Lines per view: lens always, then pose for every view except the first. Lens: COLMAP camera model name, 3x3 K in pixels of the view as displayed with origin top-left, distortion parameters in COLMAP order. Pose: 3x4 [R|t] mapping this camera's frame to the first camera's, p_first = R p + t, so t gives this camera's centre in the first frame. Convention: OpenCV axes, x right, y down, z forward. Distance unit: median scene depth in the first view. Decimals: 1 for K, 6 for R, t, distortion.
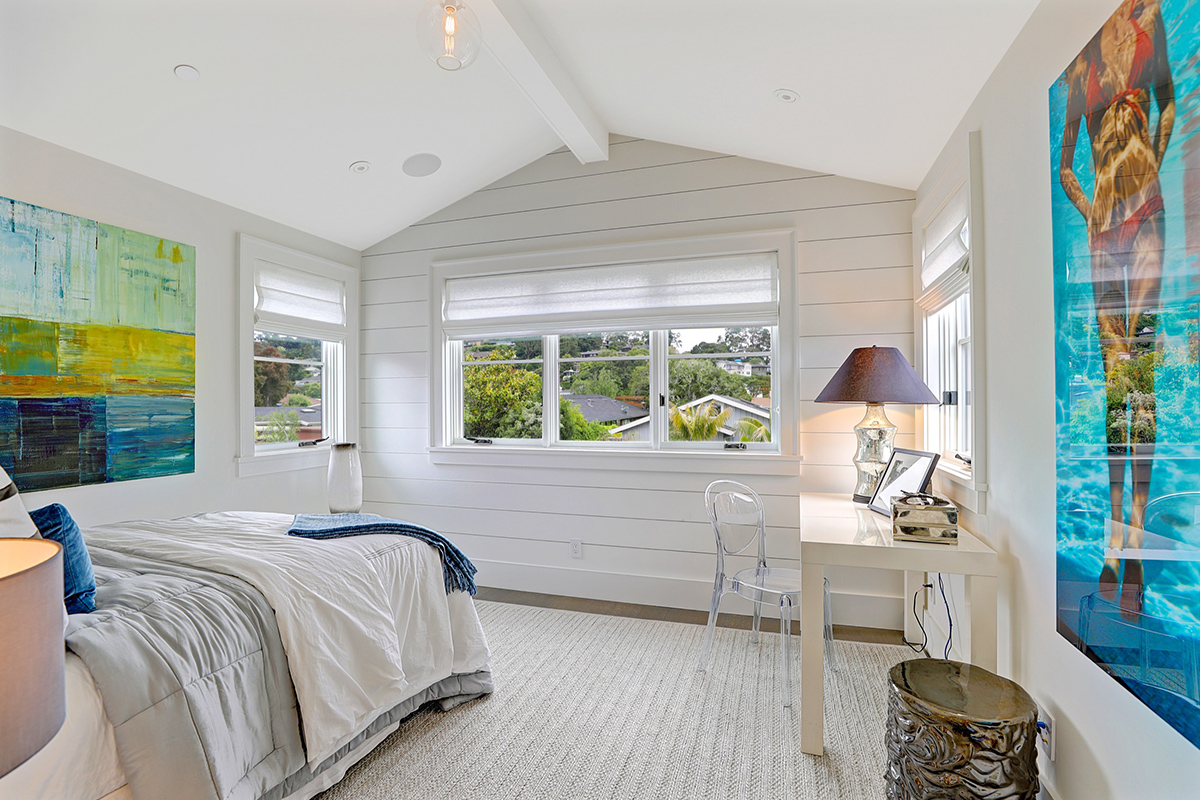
lens RADIAL K [[557.4, 0, 595.7], [0, 557.4, 400.9], [0, 0, 1]] dist [-0.040568, 0.013069]
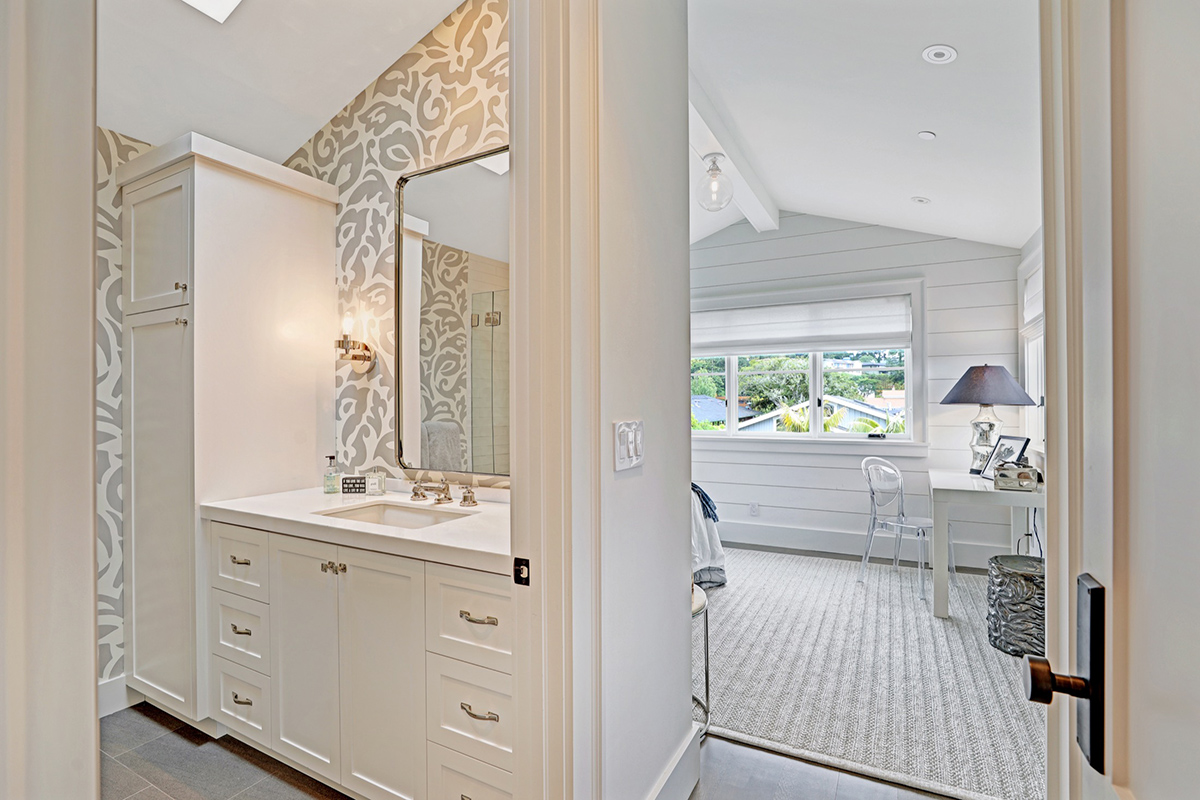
lens RADIAL K [[546.4, 0, 600.9], [0, 546.4, 402.6], [0, 0, 1]] dist [-0.035413, 0.012654]
pose [[0.984439, -0.001562, -0.175722, -0.248478], [0.001936, 0.999996, 0.001958, -0.006428], [0.175718, -0.002267, 0.984438, -0.587435]]
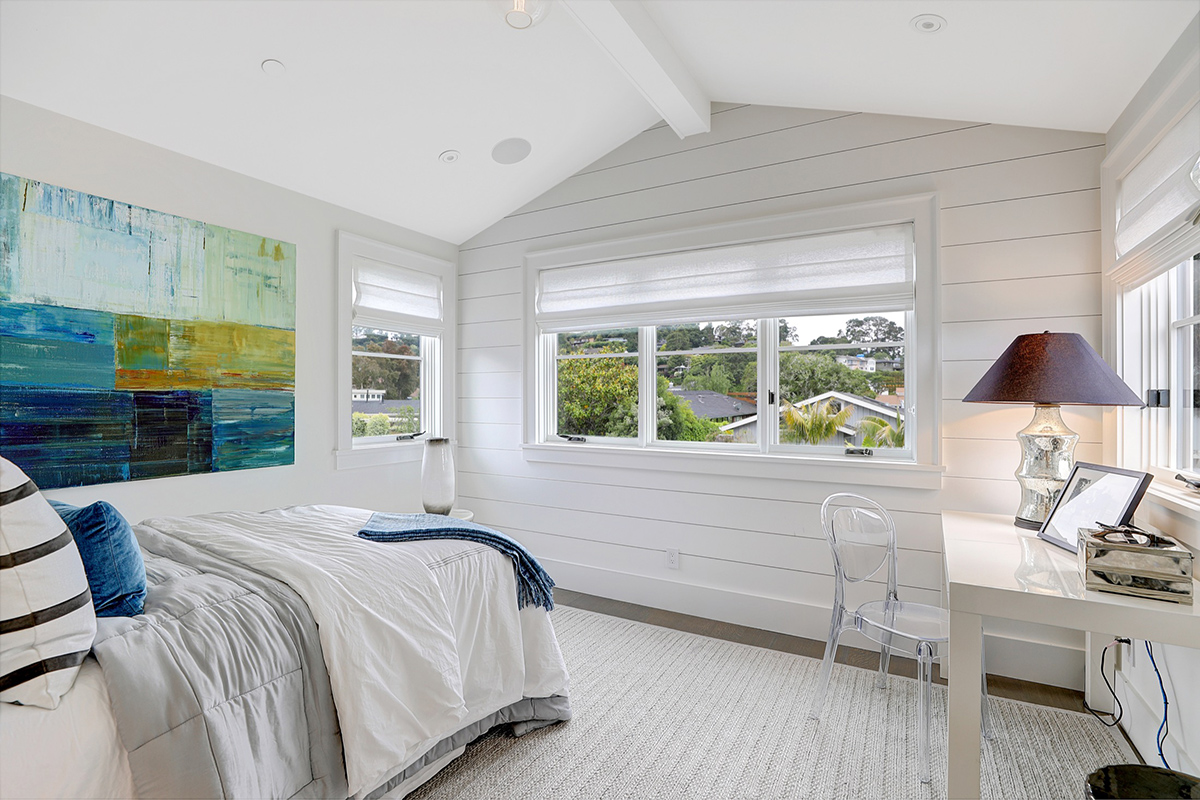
lens RADIAL K [[552.7, 0, 594.8], [0, 552.7, 393.6], [0, 0, 1]] dist [-0.042533, 0.012319]
pose [[0.979867, 0.007033, -0.199526, 0.025740], [-0.008067, 0.999958, -0.004368, -0.002054], [0.199487, 0.005890, 0.979883, 0.119361]]
